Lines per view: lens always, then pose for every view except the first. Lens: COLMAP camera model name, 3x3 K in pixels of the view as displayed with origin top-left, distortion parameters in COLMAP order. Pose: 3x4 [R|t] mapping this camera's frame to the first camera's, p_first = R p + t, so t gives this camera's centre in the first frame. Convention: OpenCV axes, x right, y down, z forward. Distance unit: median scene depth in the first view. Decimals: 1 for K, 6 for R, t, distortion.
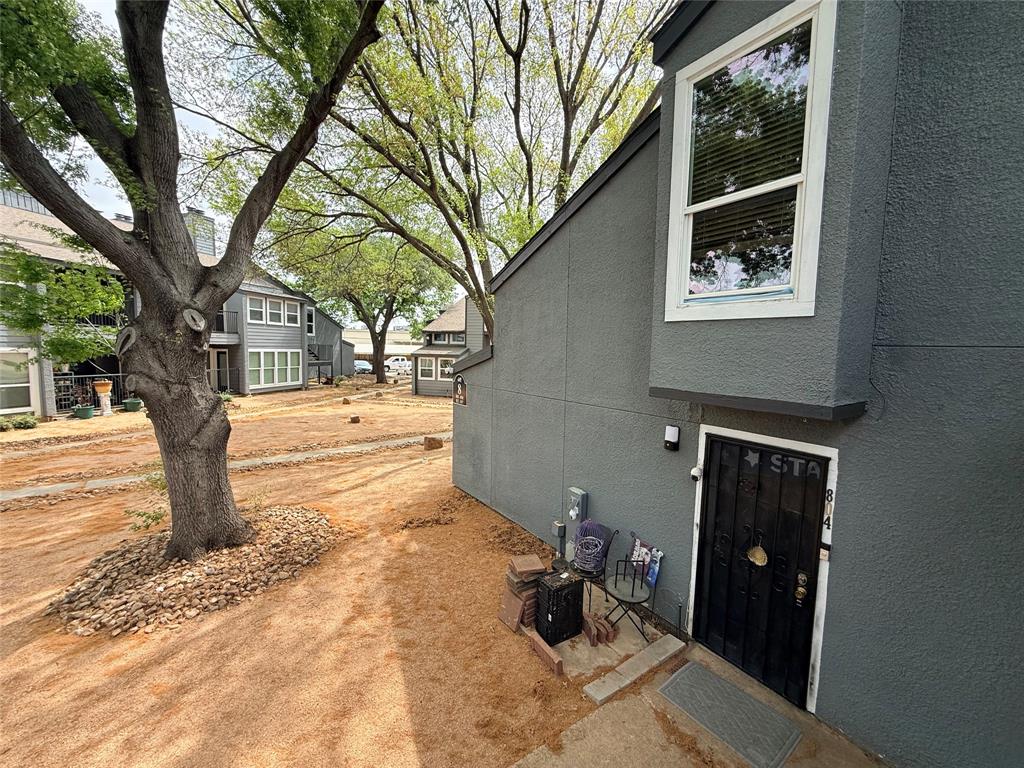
lens RADIAL K [[409.0, 0, 510.7], [0, 409.0, 382.6], [0, 0, 1]] dist [-0.001983, 0.000643]
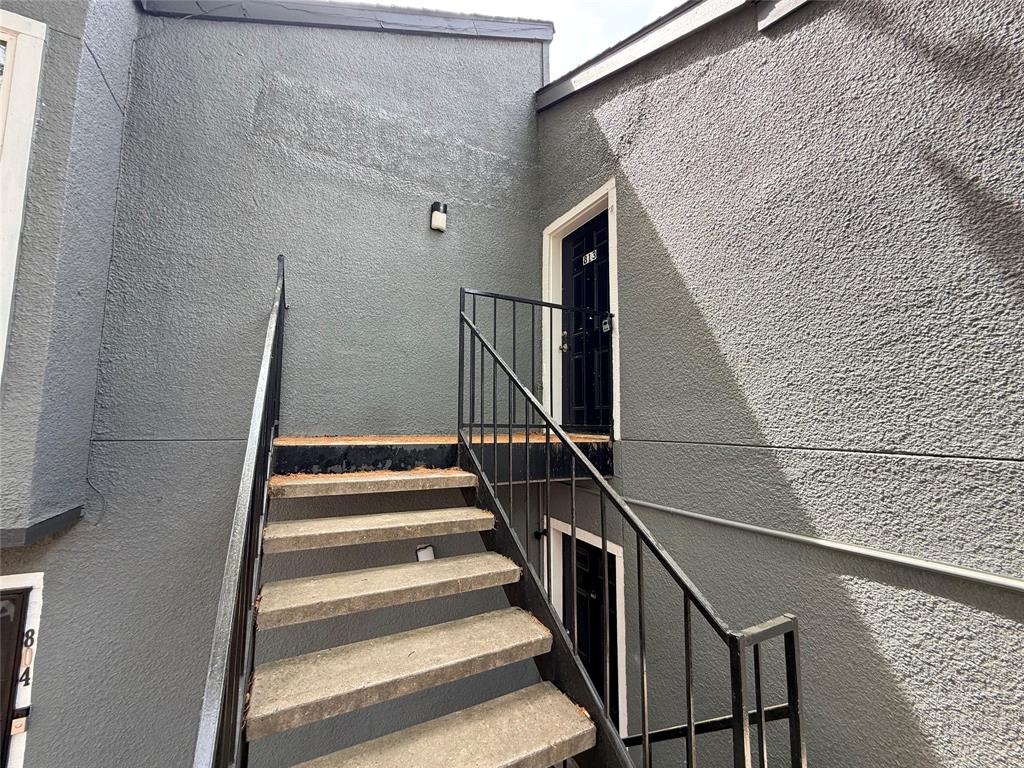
lens RADIAL K [[409.0, 0, 509.3], [0, 409.0, 379.7], [0, 0, 1]] dist [-0.001983, 0.000643]
pose [[0.101663, 0.085358, 0.991150, 0.078033], [0.079961, 0.992388, -0.093666, -0.061704], [-0.991600, 0.088775, 0.094064, -0.002275]]
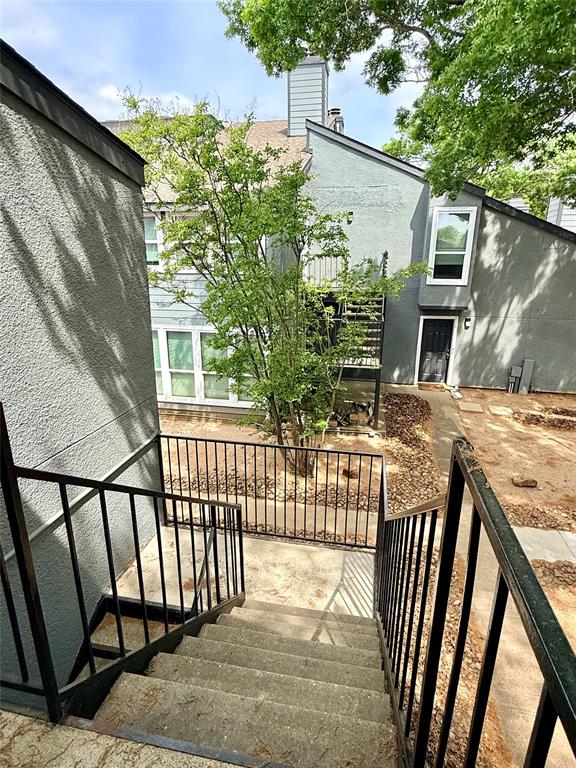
lens RADIAL K [[428.7, 0, 286.7], [0, 428.7, 384.3], [0, 0, 1]] dist [0.002801, -0.002110]
pose [[-0.712453, 0.177007, -0.679028, 0.813884], [-0.079558, 0.941048, 0.328784, -0.407251], [0.697195, 0.288266, -0.656370, 0.430600]]
